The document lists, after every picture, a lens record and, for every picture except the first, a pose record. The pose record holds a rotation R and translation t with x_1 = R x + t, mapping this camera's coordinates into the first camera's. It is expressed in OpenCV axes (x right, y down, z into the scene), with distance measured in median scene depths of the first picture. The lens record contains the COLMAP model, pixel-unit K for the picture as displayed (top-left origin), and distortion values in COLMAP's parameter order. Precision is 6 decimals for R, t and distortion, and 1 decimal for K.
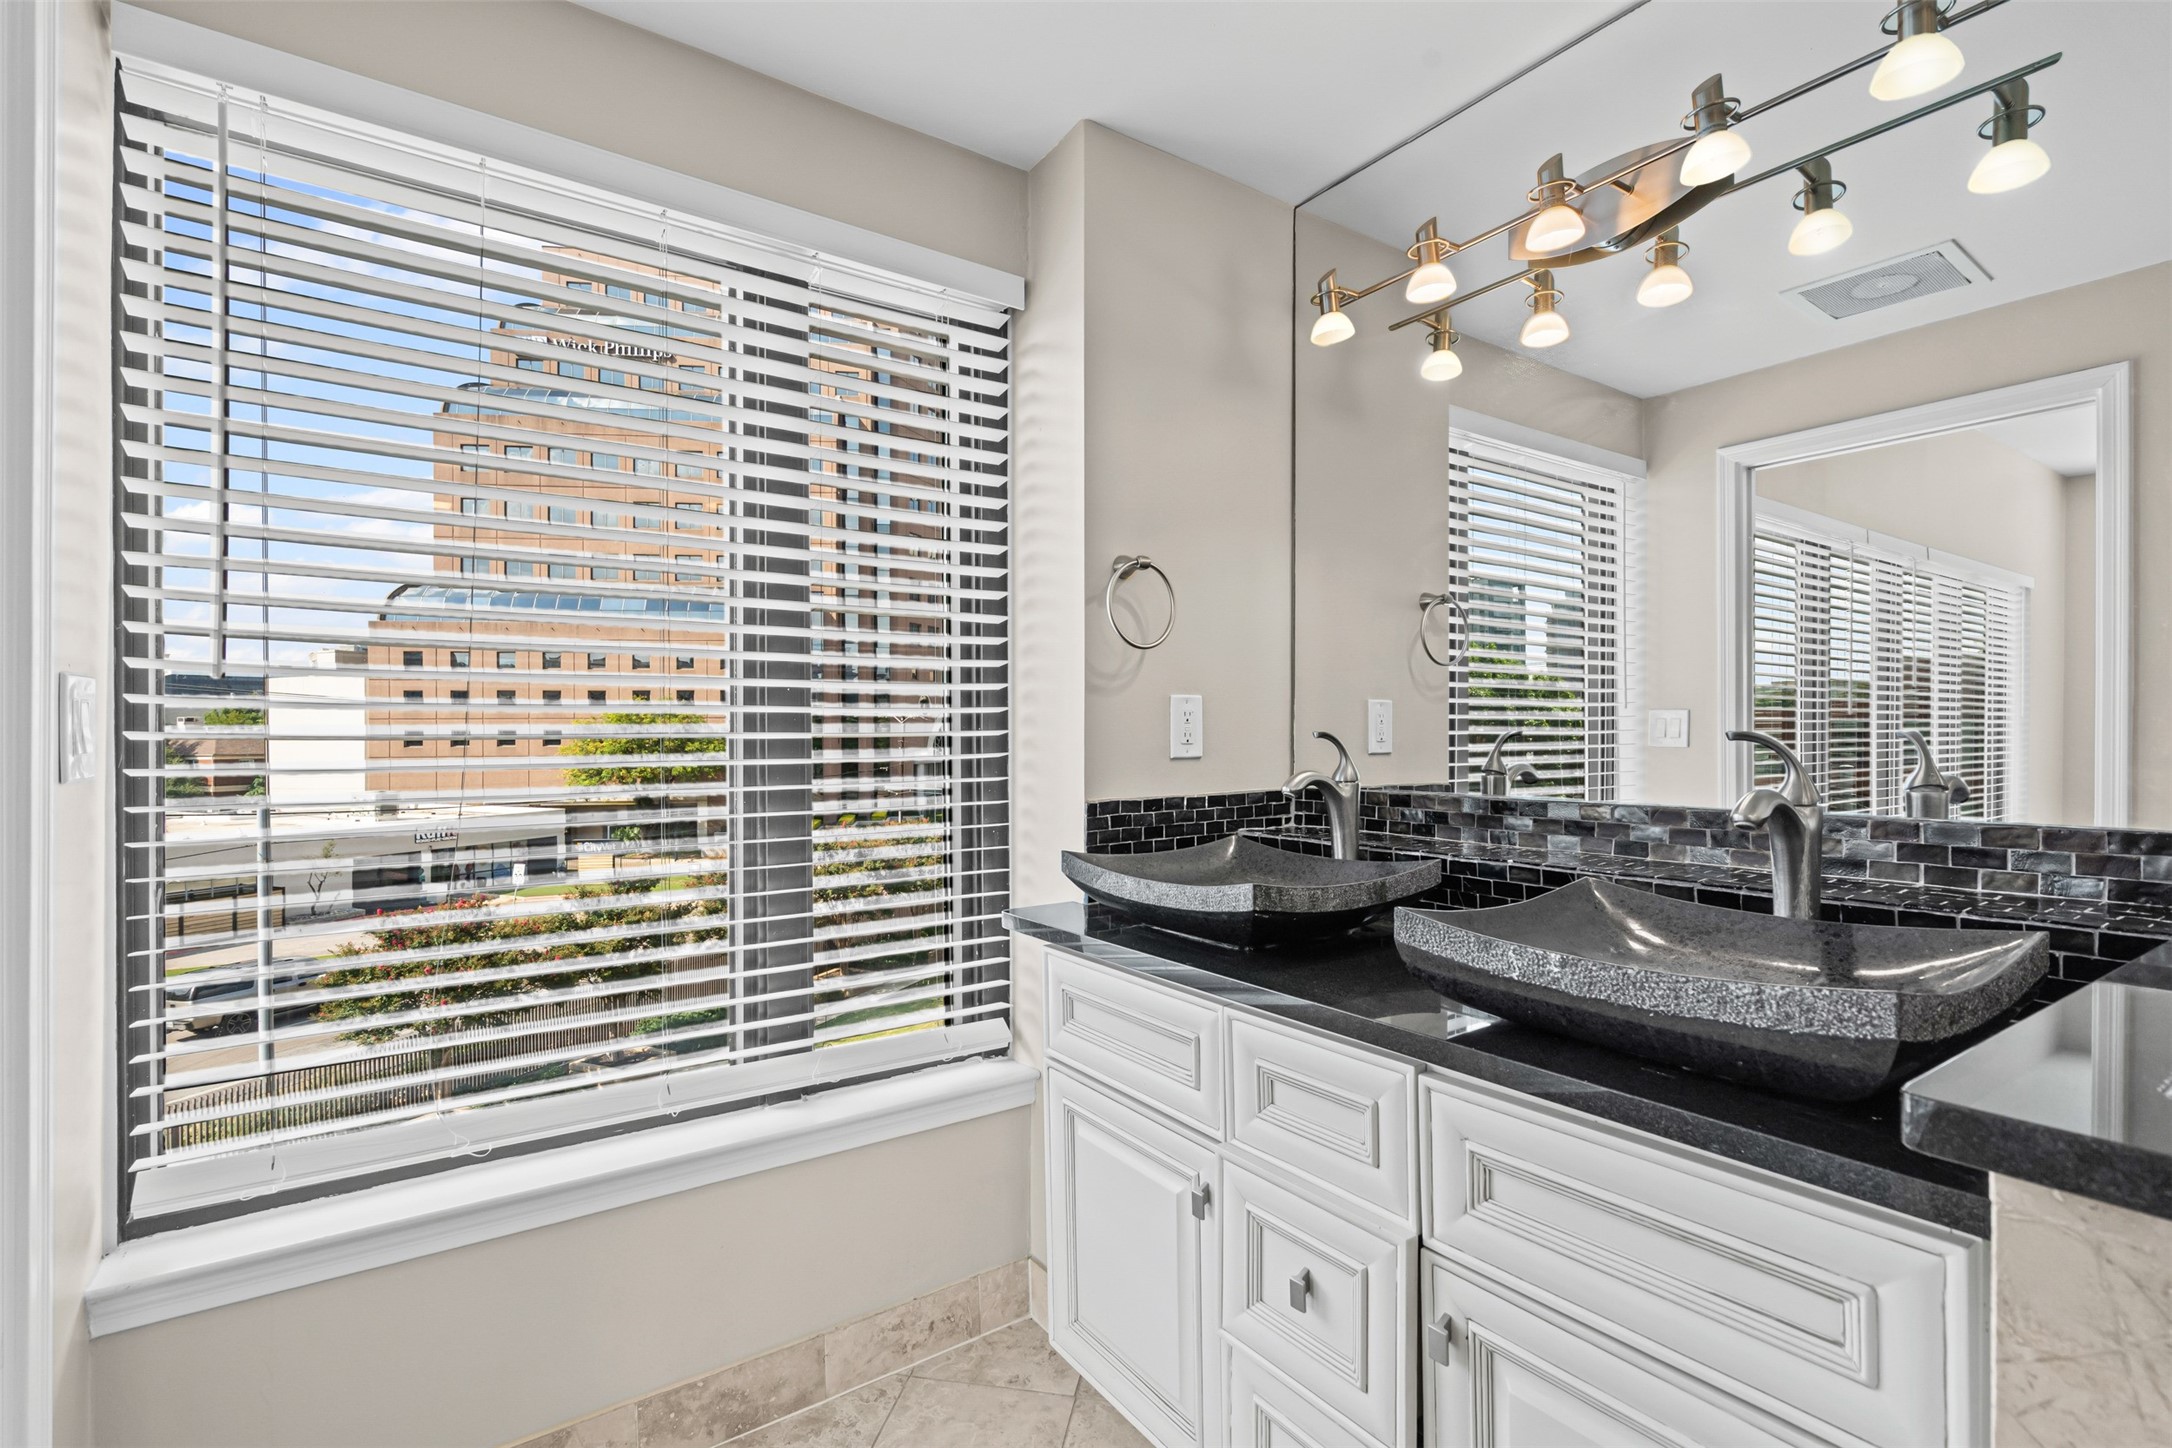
lens RADIAL K [[994.3, 0, 1079.6], [0, 994.3, 738.2], [0, 0, 1]] dist [0.003470, 0.000411]
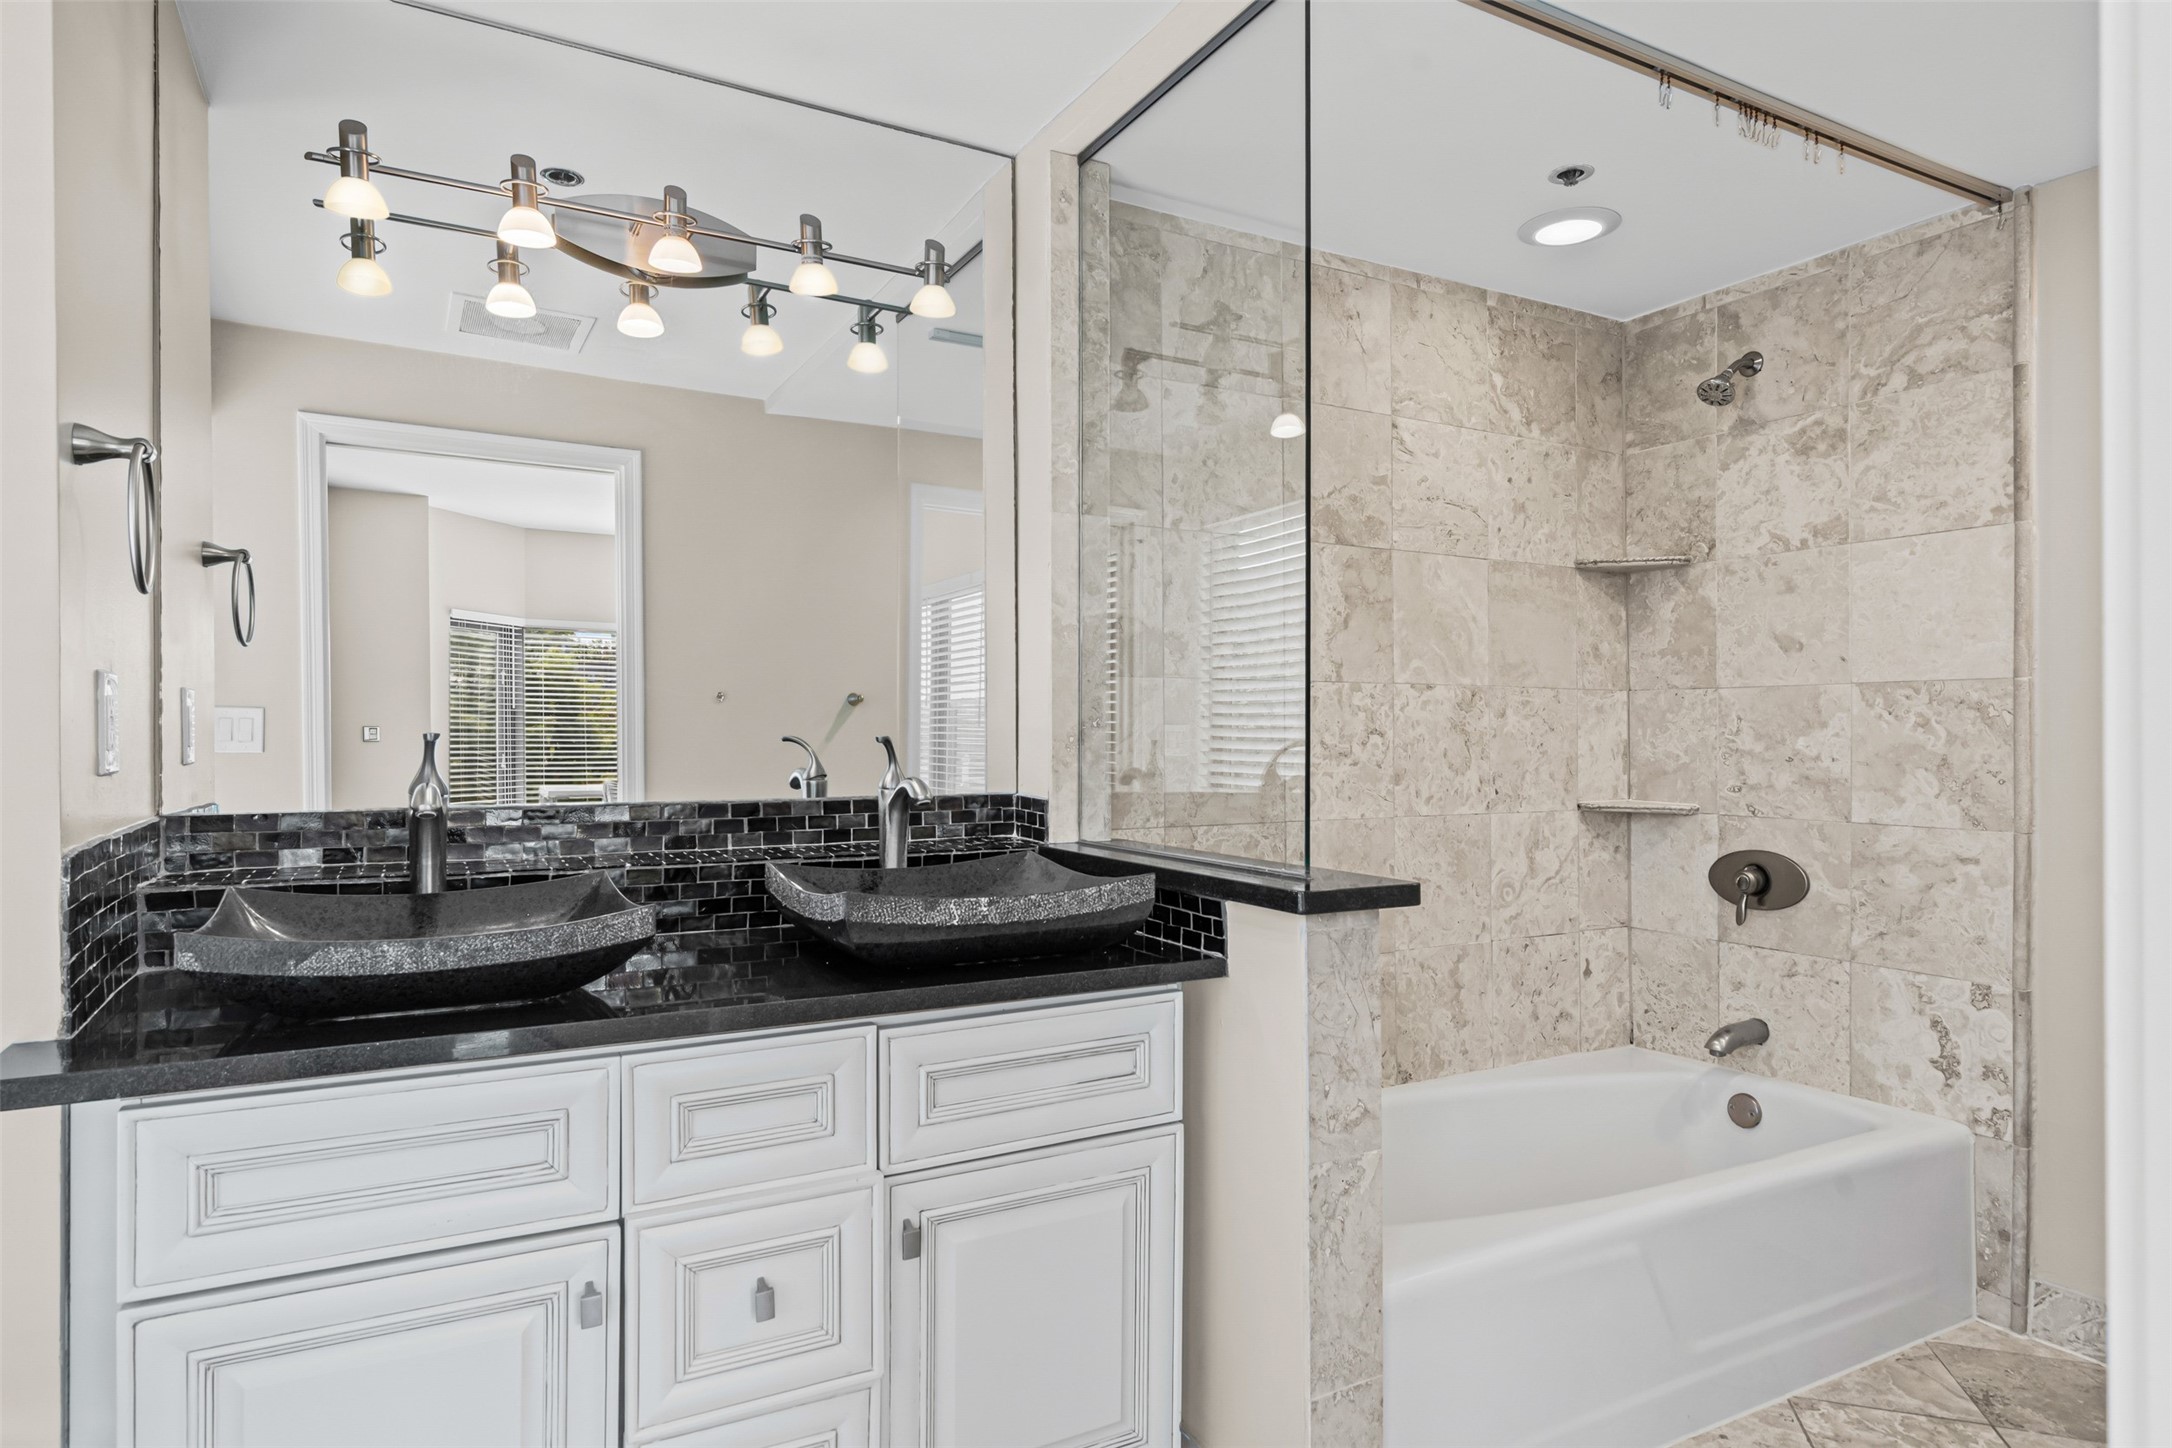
lens RADIAL K [[1212.6, 0, 1086.0], [0, 1212.6, 724.0], [0, 0, 1]] dist [-0.001248, 0.000088]
pose [[0.108902, 0.015415, 0.993933, -0.732908], [0.000695, 0.999878, -0.015583, 0.002295], [-0.994052, 0.002388, 0.108878, 0.426696]]
